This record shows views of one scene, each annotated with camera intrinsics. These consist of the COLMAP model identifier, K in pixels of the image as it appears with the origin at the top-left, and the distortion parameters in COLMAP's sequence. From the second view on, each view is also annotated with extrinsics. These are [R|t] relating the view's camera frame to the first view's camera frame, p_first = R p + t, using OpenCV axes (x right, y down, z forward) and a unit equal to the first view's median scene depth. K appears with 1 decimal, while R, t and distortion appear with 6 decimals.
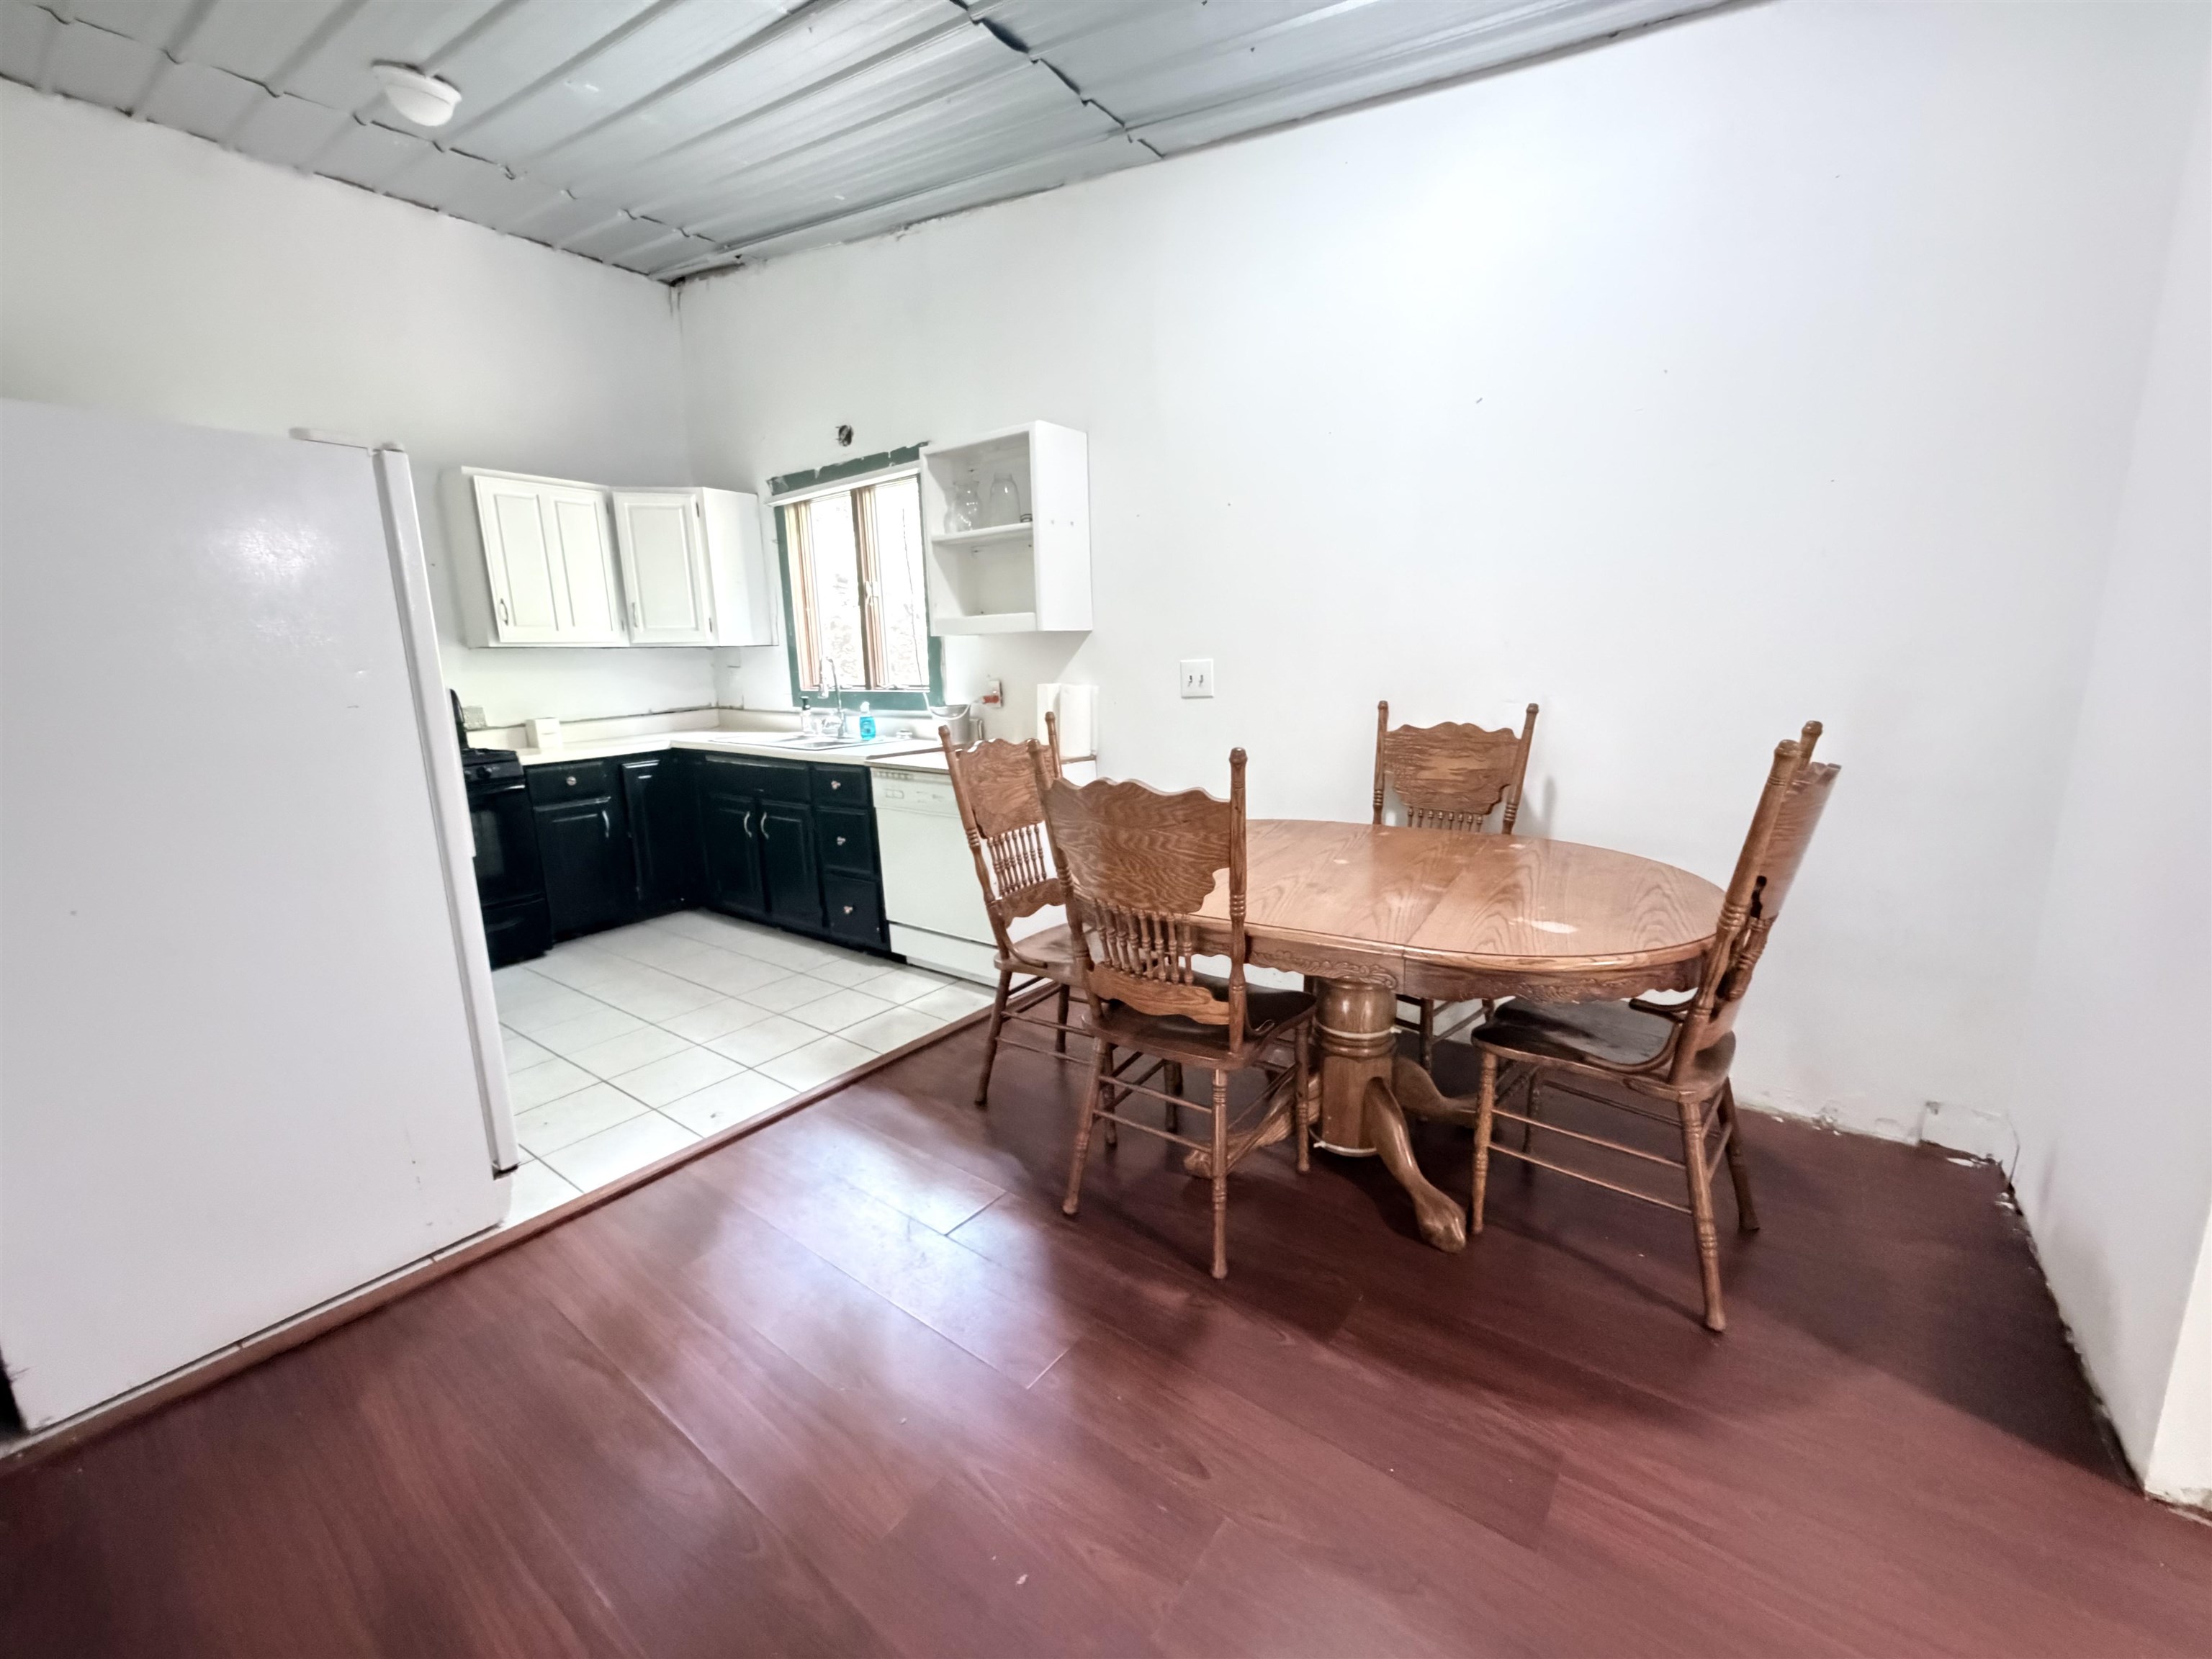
lens RADIAL K [[885.6, 0, 1097.1], [0, 885.6, 829.5], [0, 0, 1]] dist [0.000622, -0.000252]
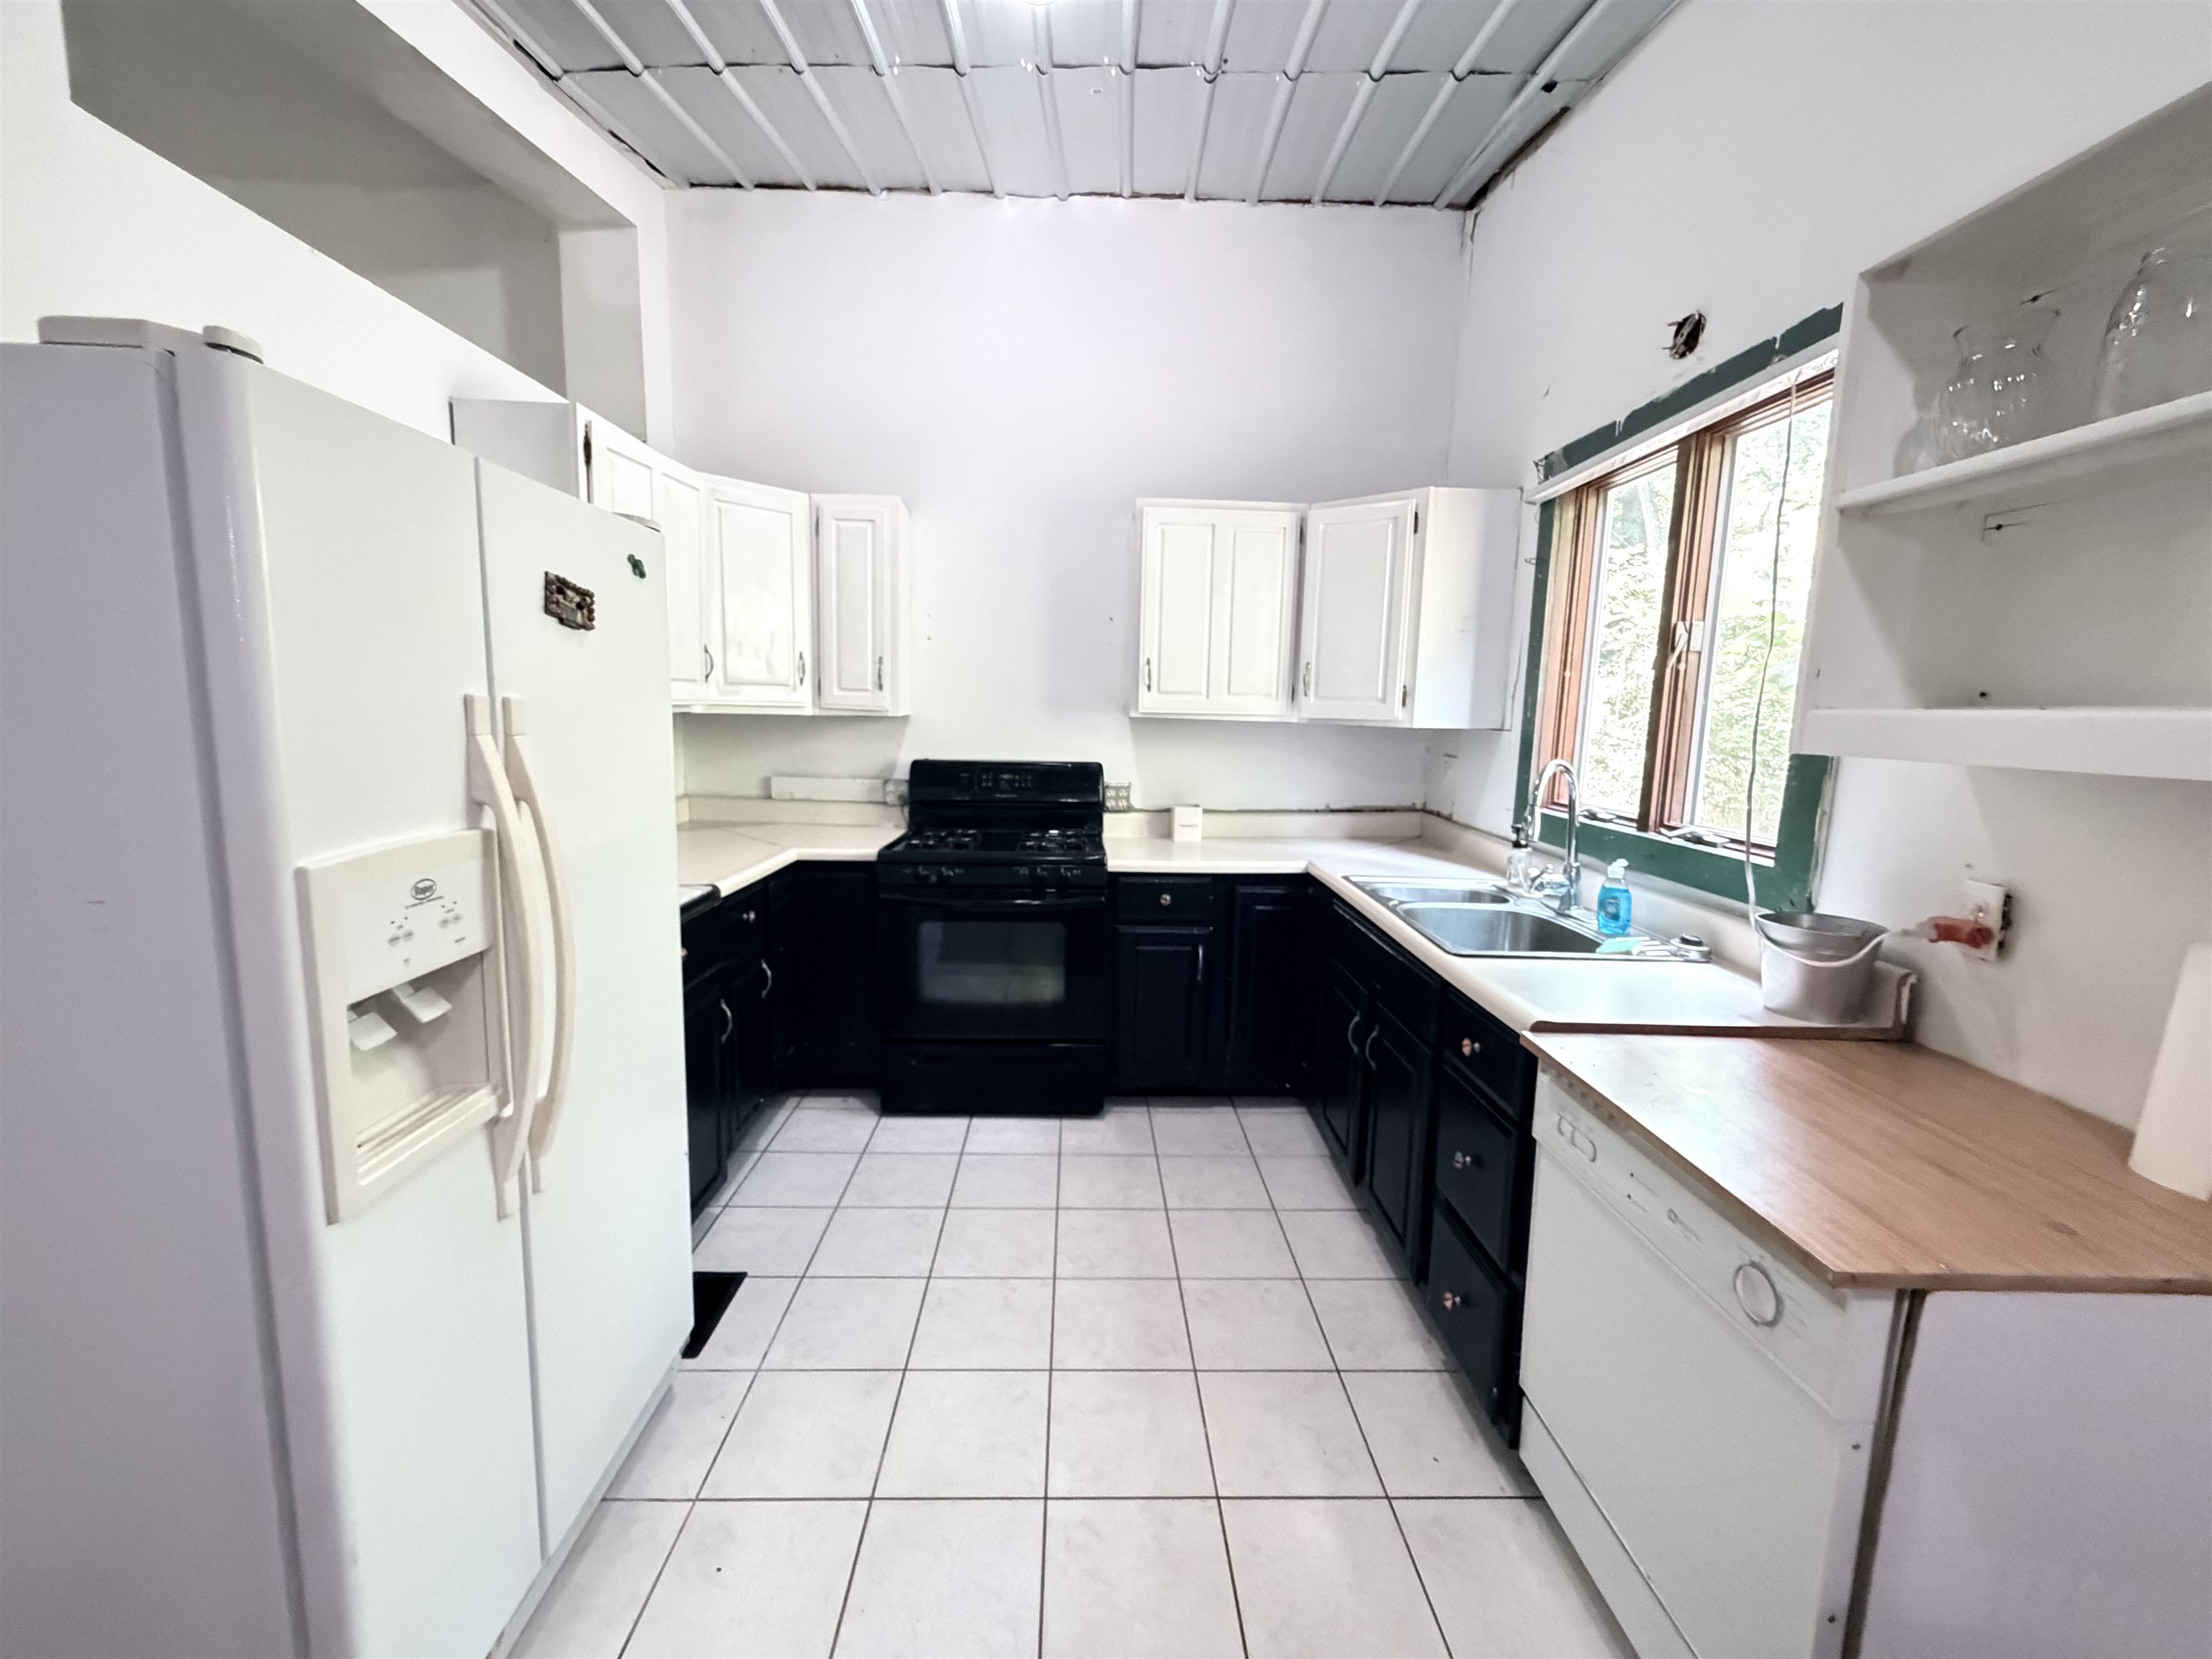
lens RADIAL K [[885.6, 0, 1097.1], [0, 885.6, 829.5], [0, 0, 1]] dist [0.000622, -0.000252]
pose [[0.616176, 0.148542, -0.773474, -0.058186], [-0.191805, 0.980789, 0.035558, -0.120424], [0.763896, 0.126447, 0.632830, 0.449461]]
